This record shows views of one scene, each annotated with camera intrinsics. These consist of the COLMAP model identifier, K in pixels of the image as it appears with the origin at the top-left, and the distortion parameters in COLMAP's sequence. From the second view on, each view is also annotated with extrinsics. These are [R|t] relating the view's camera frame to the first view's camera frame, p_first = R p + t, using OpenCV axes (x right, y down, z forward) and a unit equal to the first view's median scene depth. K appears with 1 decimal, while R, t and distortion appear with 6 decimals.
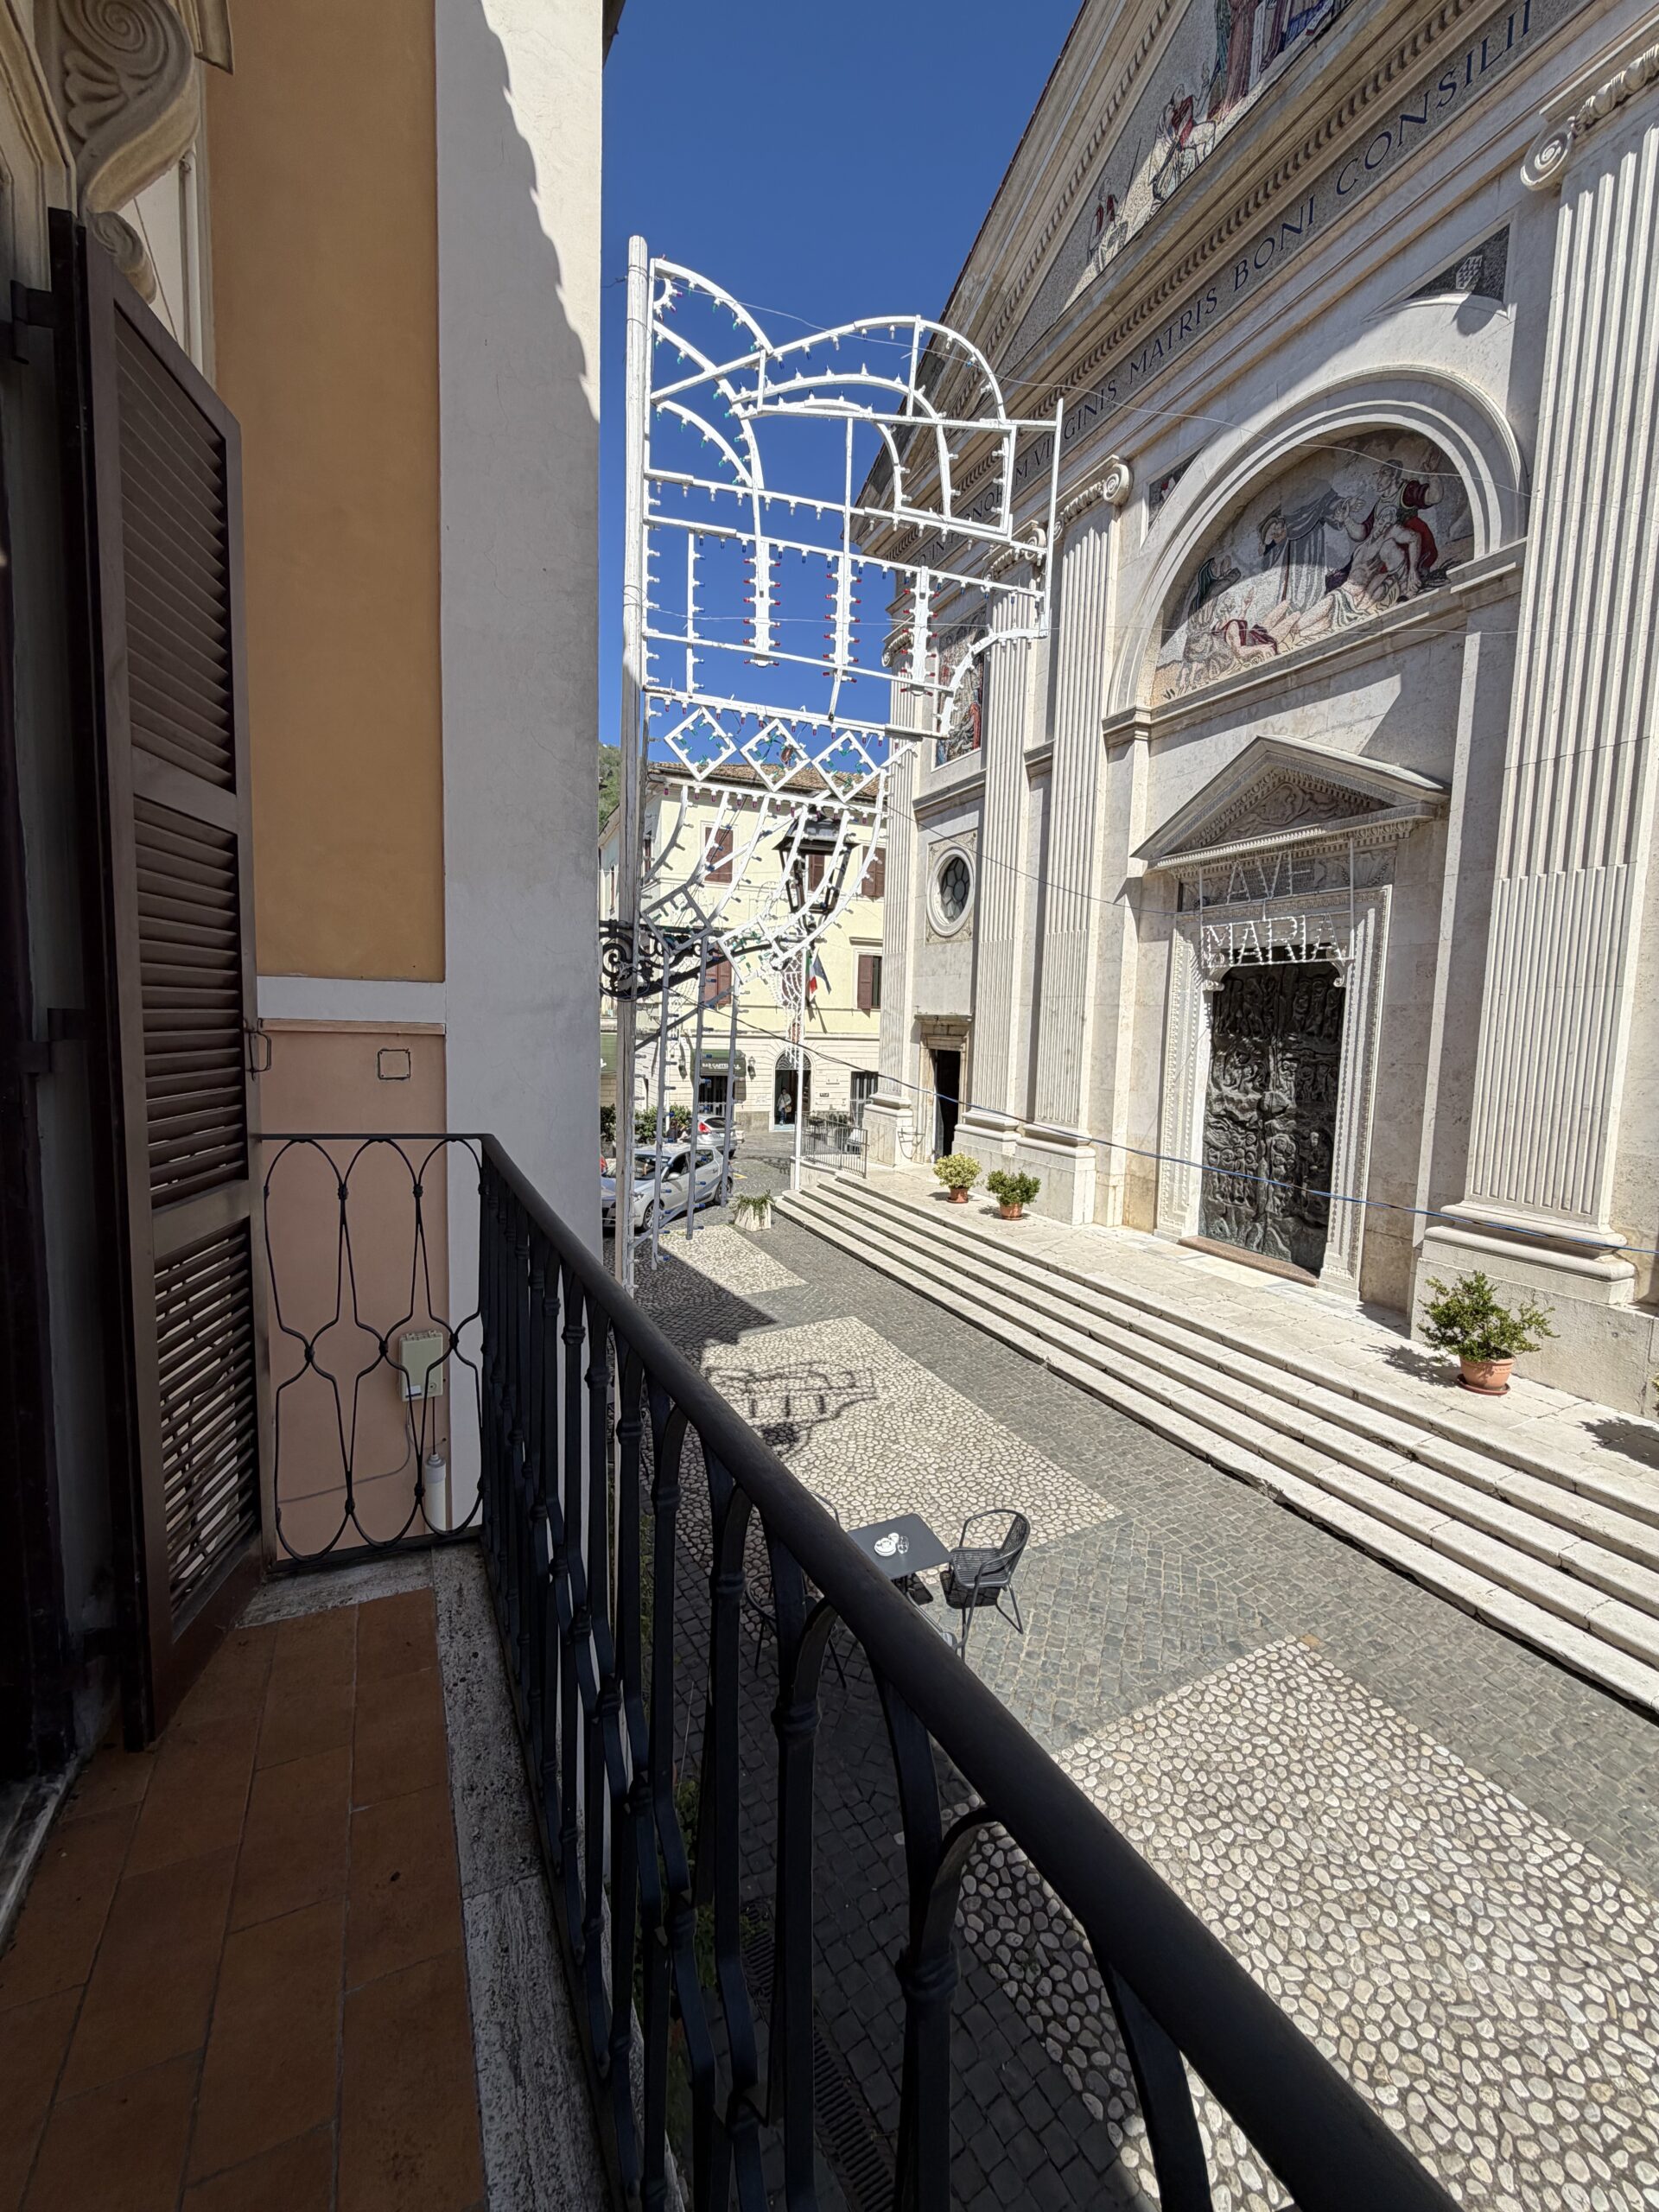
lens RADIAL K [[874.3, 0, 829.5], [0, 874.3, 1106.0], [0, 0, 1]] dist [0.000240, 0.000308]
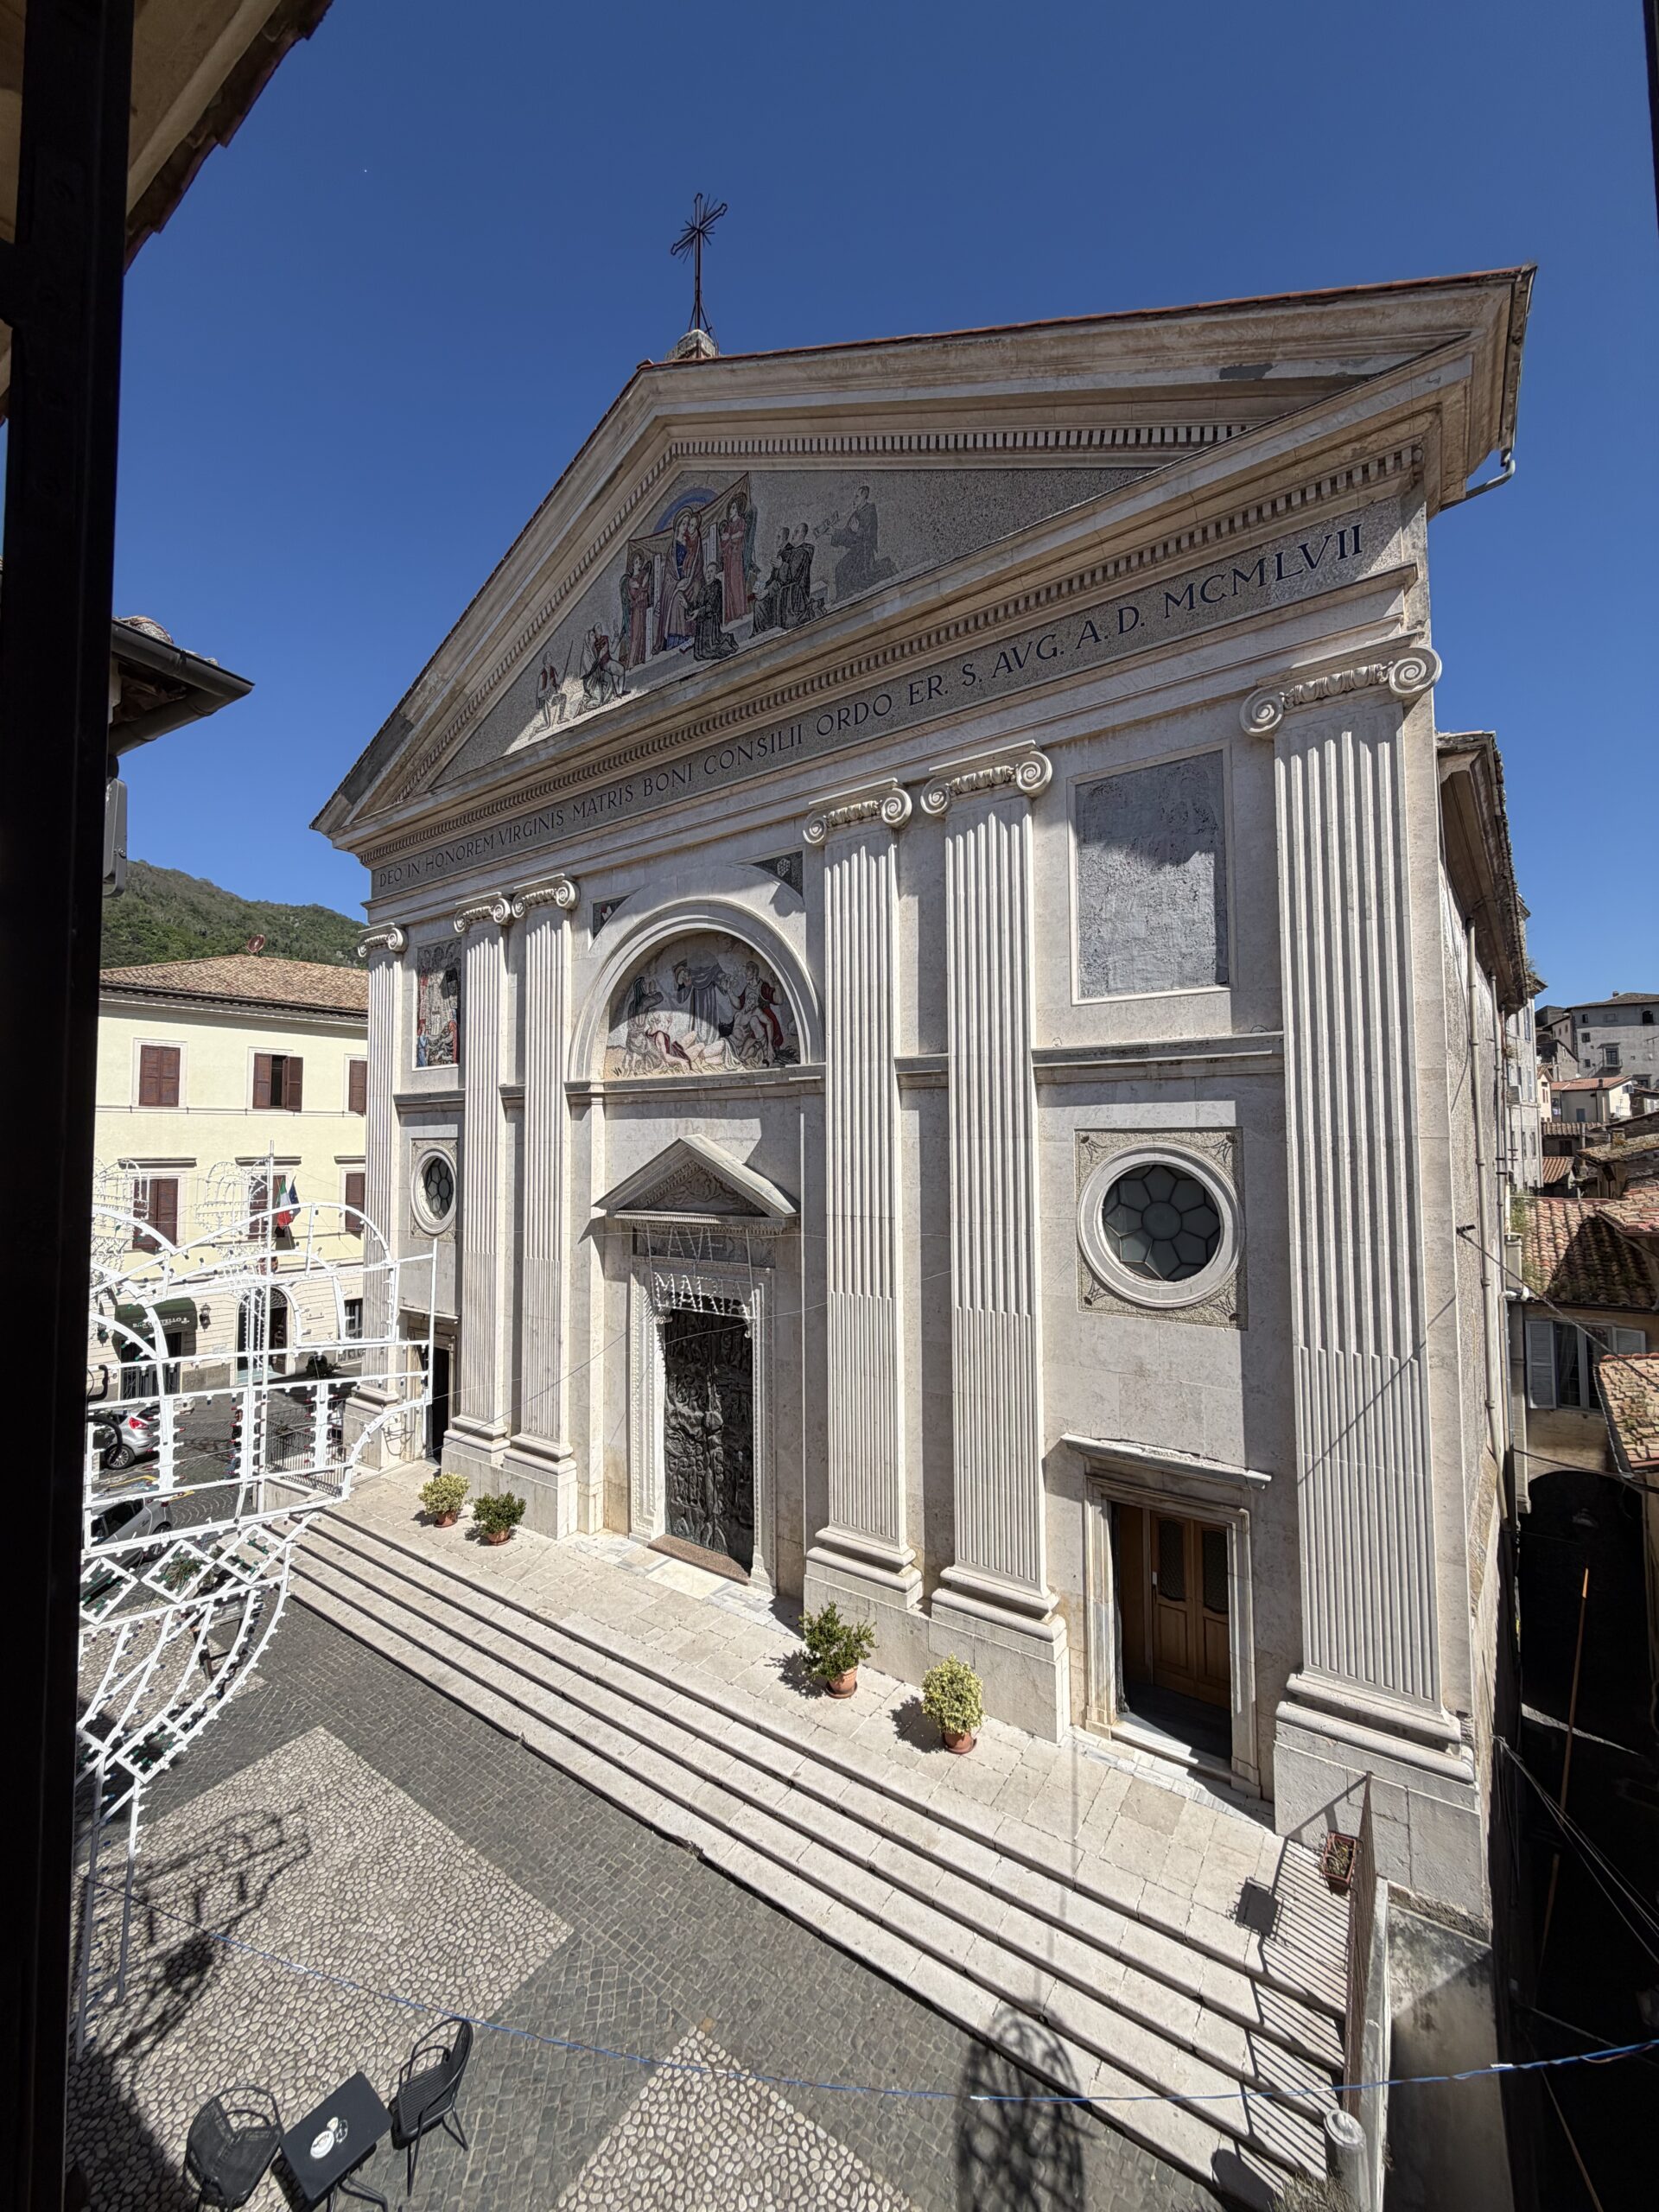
lens RADIAL K [[870.5, 0, 829.5], [0, 870.5, 1106.0], [0, 0, 1]] dist [-0.000164, 0.000141]
pose [[0.864661, -0.010430, 0.502248, 0.037734], [0.077693, 0.990532, -0.113186, -0.272613], [-0.496311, 0.136888, 0.857284, -0.178259]]
